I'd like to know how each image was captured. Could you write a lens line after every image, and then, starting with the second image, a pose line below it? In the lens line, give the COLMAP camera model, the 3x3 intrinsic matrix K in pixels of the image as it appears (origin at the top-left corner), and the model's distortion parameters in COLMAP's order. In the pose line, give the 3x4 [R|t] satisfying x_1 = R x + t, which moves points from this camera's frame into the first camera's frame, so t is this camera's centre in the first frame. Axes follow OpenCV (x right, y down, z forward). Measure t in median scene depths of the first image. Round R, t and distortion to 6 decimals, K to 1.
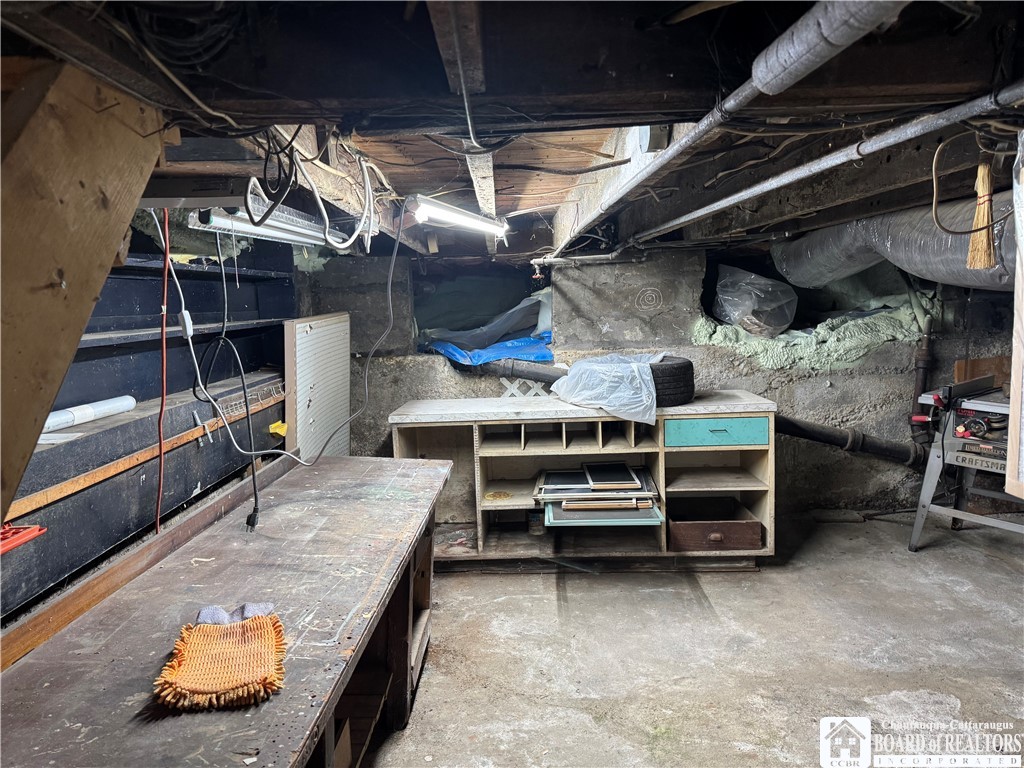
lens RADIAL K [[715.6, 0, 512.2], [0, 715.6, 390.6], [0, 0, 1]] dist [0.030582, -0.049711]
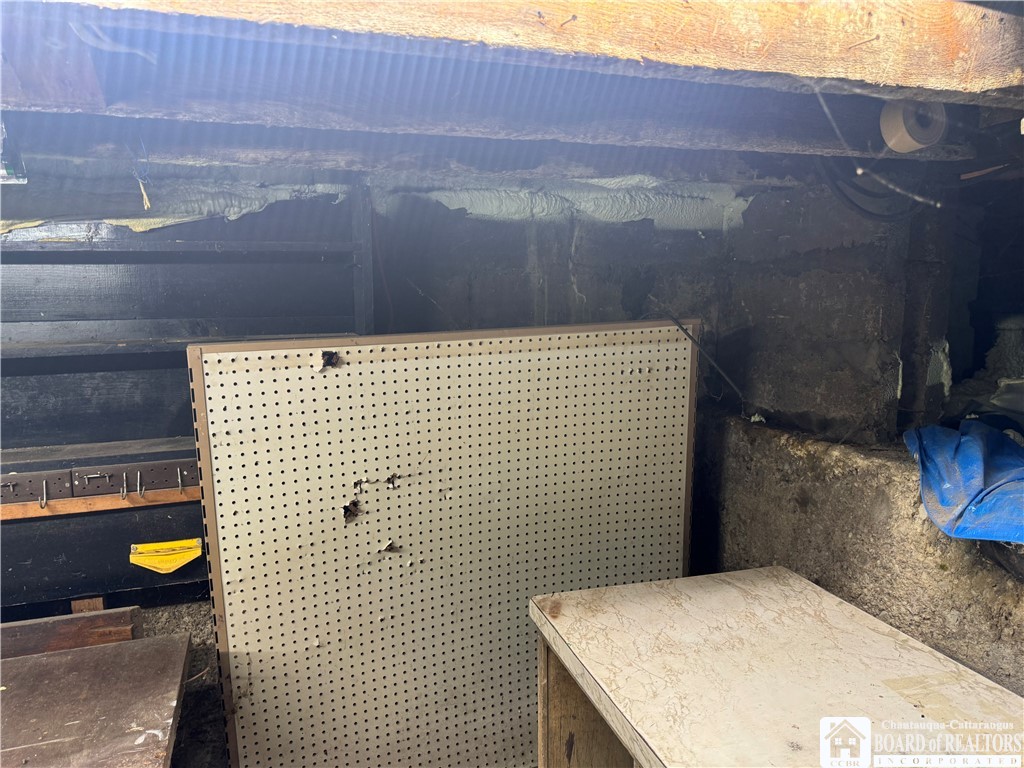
lens RADIAL K [[715.6, 0, 512.2], [0, 715.6, 390.6], [0, 0, 1]] dist [0.030582, -0.049711]
pose [[0.336760, 0.157105, -0.928391, 0.113522], [-0.114631, 0.985489, 0.125187, -0.085204], [0.934587, 0.064265, 0.349883, 0.584165]]
